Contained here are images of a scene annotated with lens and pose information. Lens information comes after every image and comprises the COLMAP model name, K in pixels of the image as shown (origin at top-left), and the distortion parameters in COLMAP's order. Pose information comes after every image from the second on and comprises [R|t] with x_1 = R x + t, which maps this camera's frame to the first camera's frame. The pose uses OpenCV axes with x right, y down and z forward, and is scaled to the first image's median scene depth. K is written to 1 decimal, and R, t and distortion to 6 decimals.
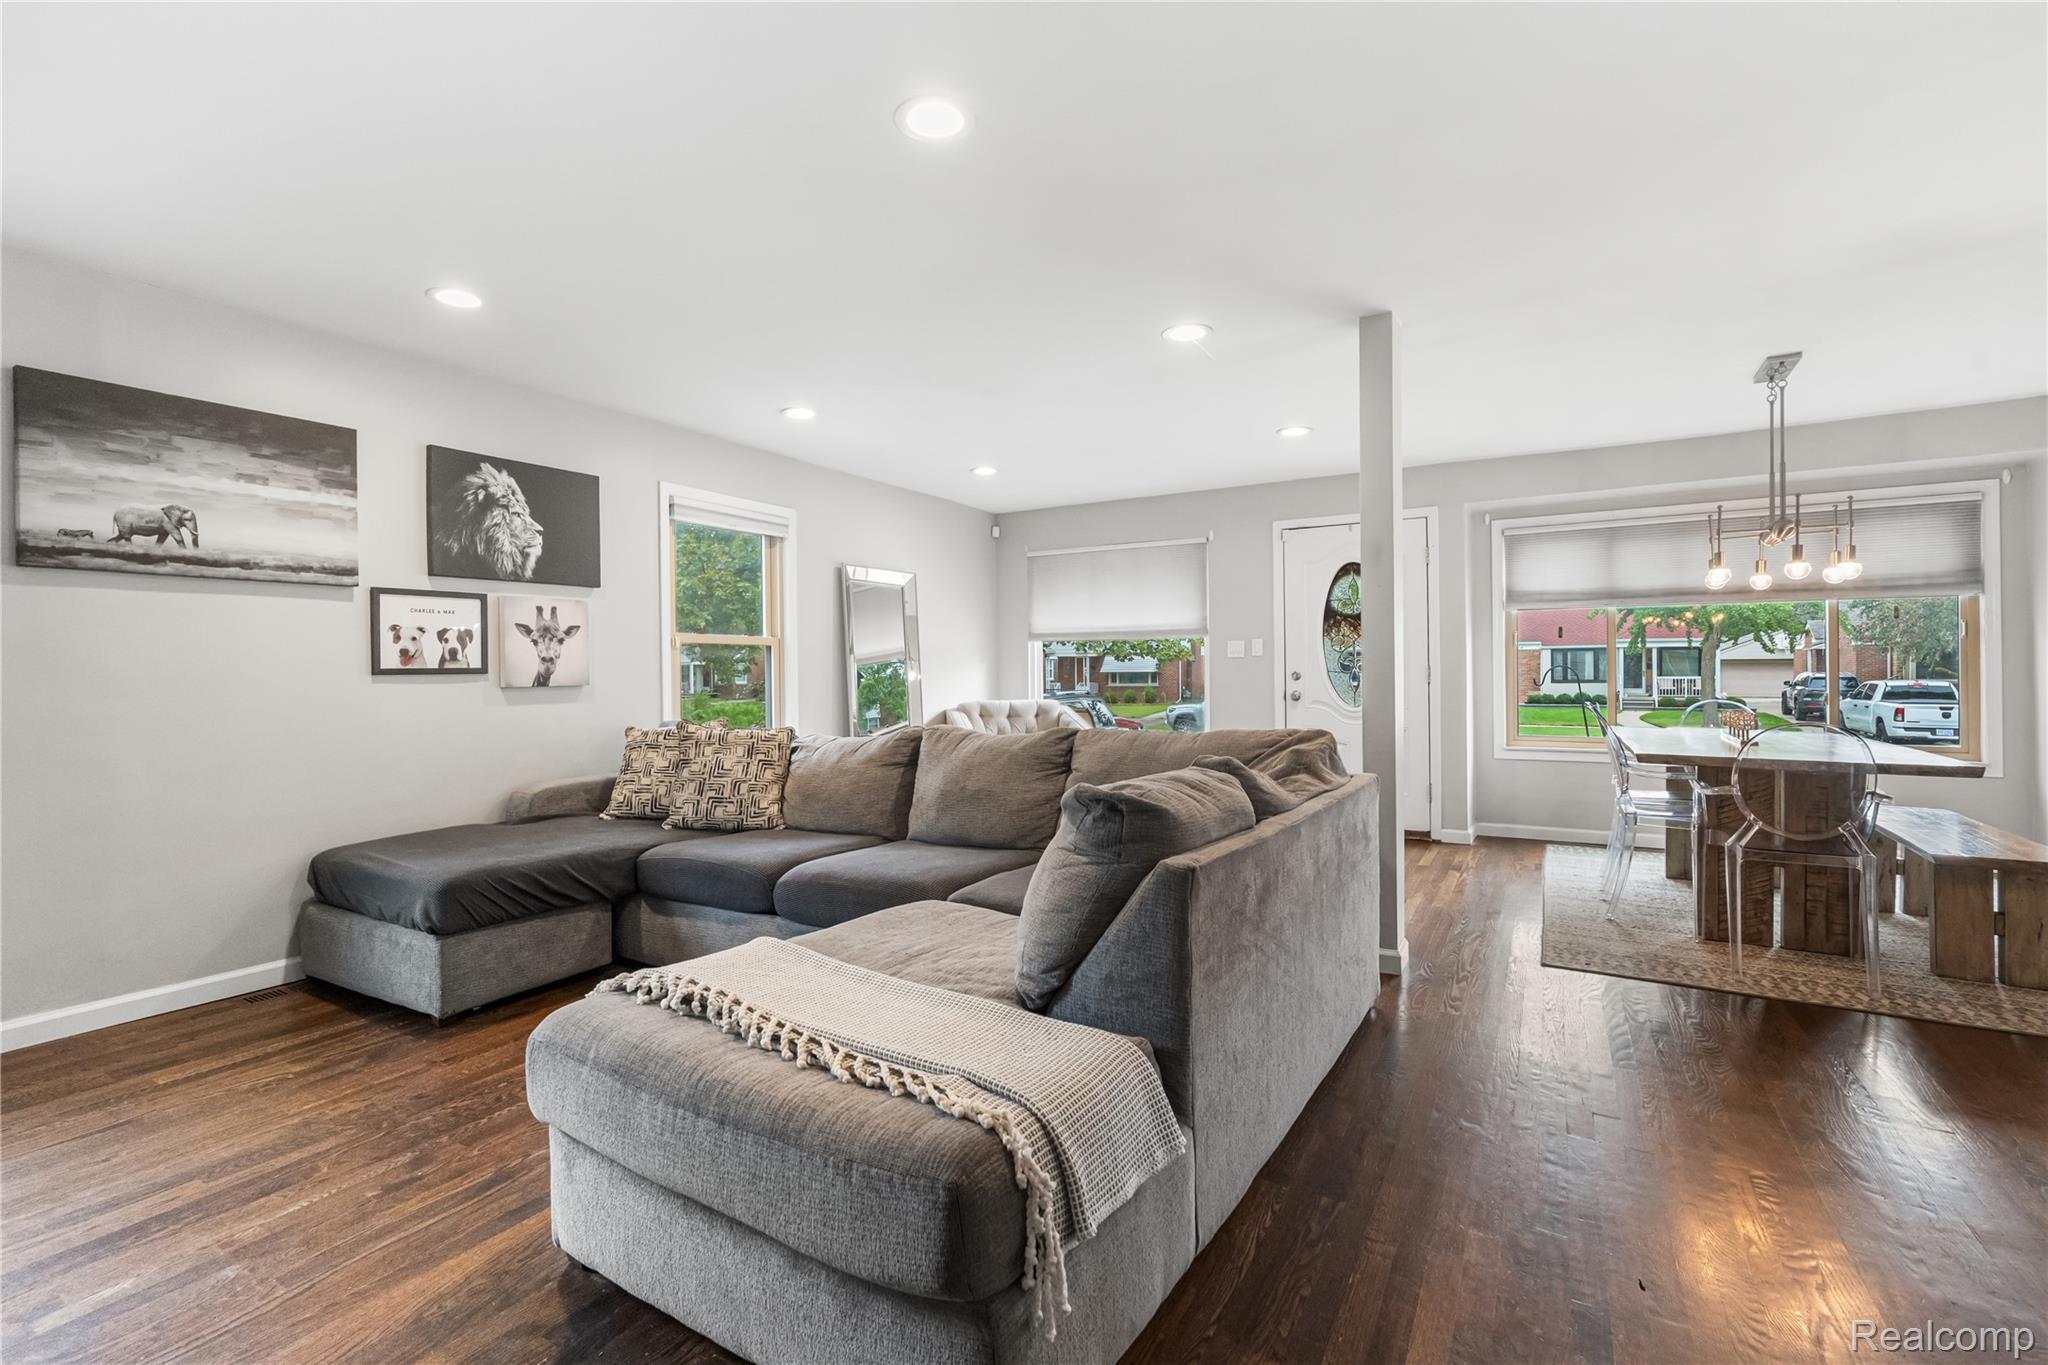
lens RADIAL K [[903.5, 0, 1020.1], [0, 903.5, 656.1], [0, 0, 1]] dist [-0.003057, -0.000937]
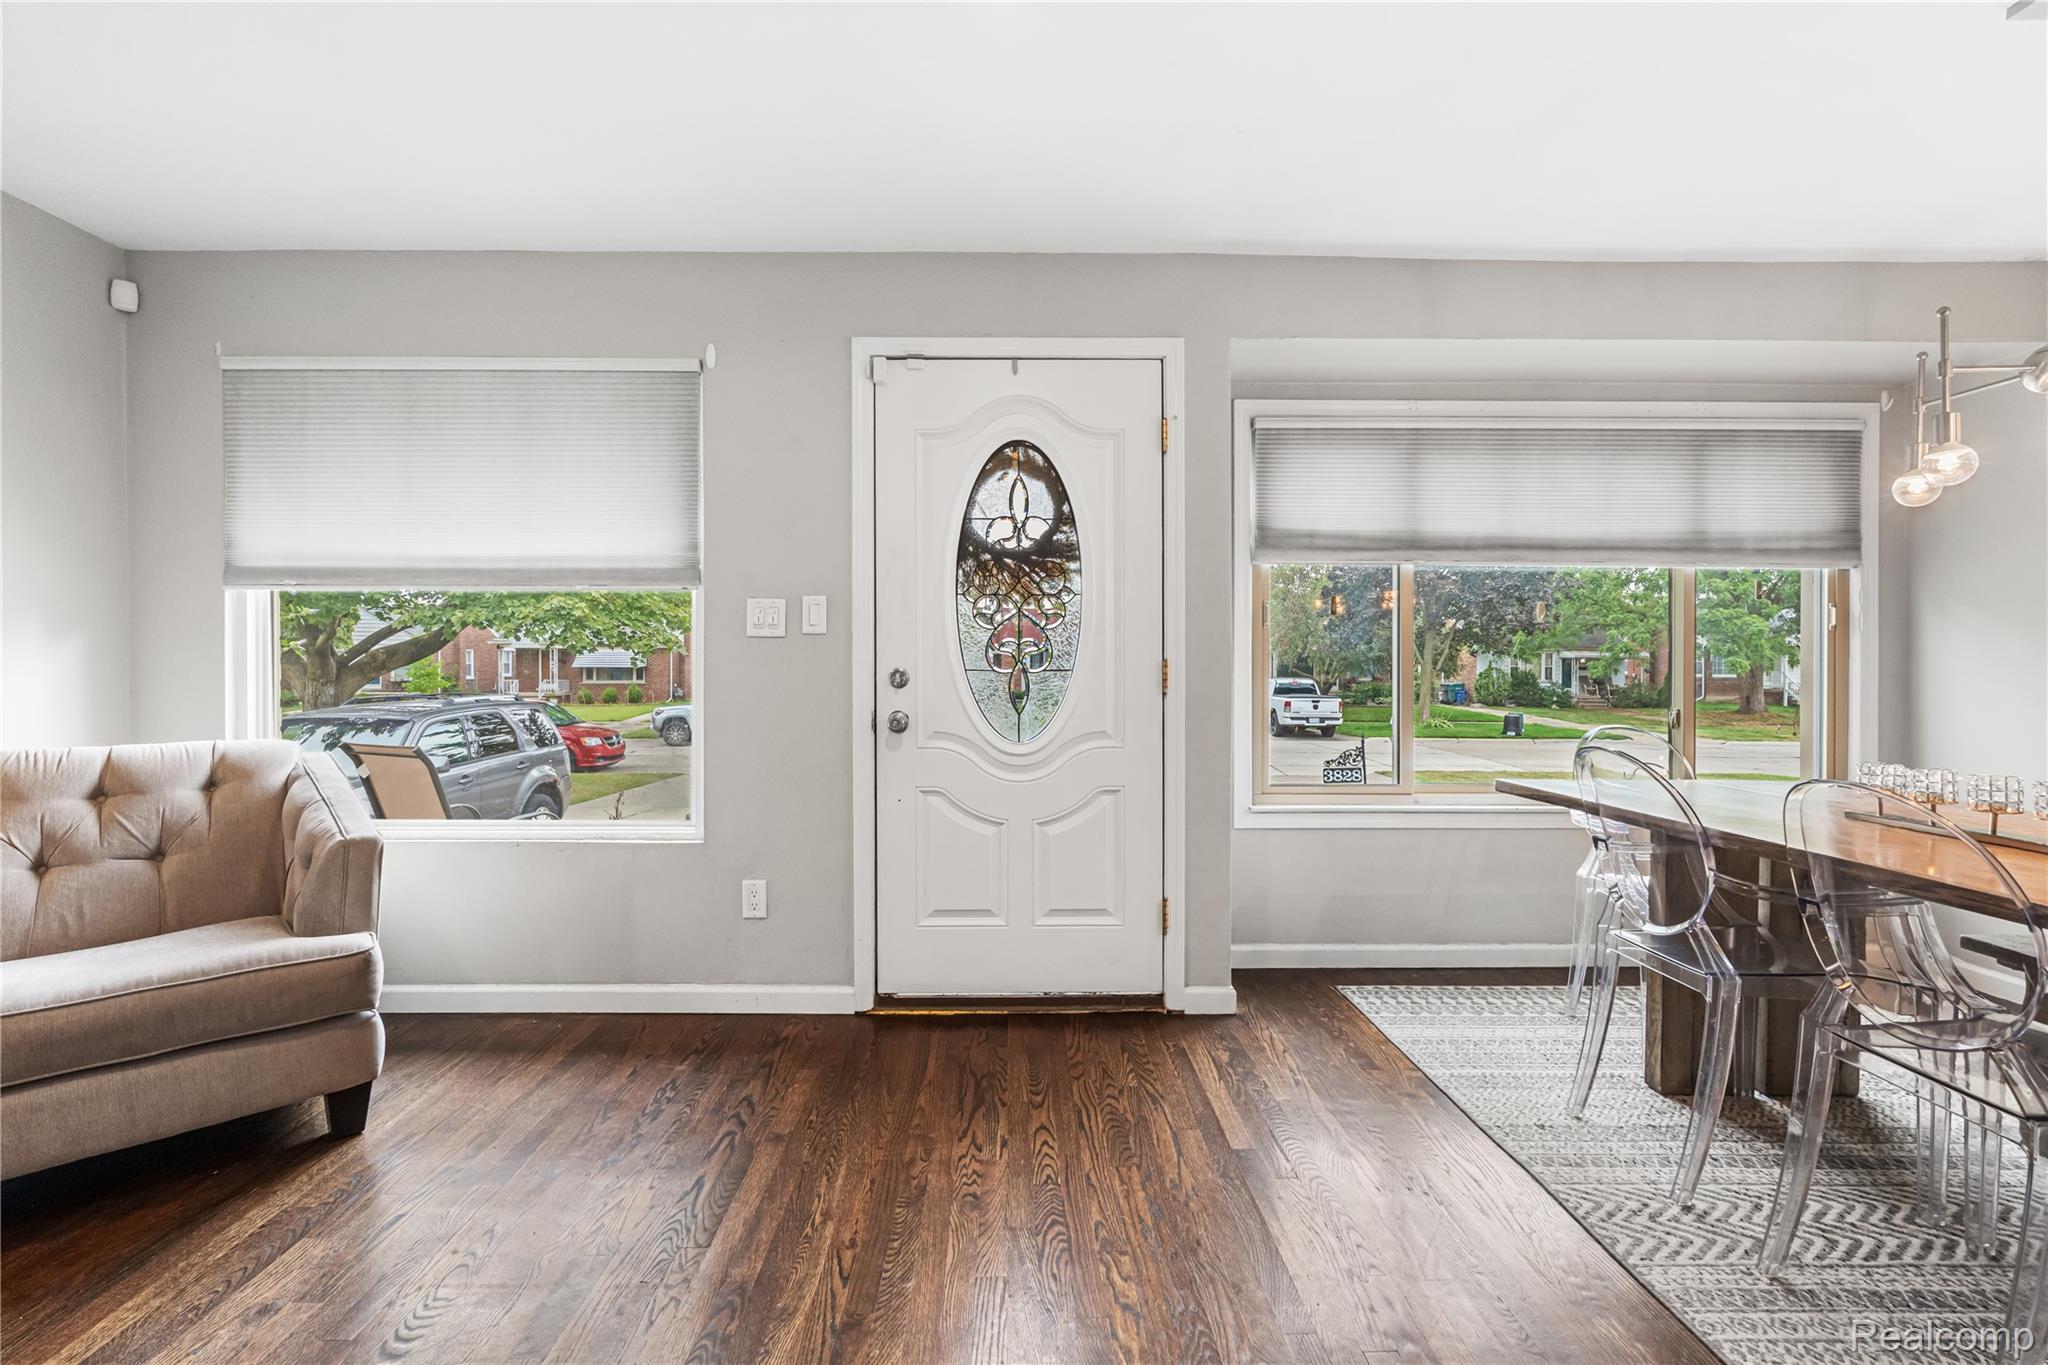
lens RADIAL K [[866.7, 0, 1012.1], [0, 866.7, 674.4], [0, 0, 1]] dist [-0.009197, 0.000110]
pose [[0.854178, 0.003590, 0.519968, 0.115050], [-0.016466, 0.999661, 0.020149, 0.009002], [-0.519719, -0.025773, 0.853948, 0.542767]]
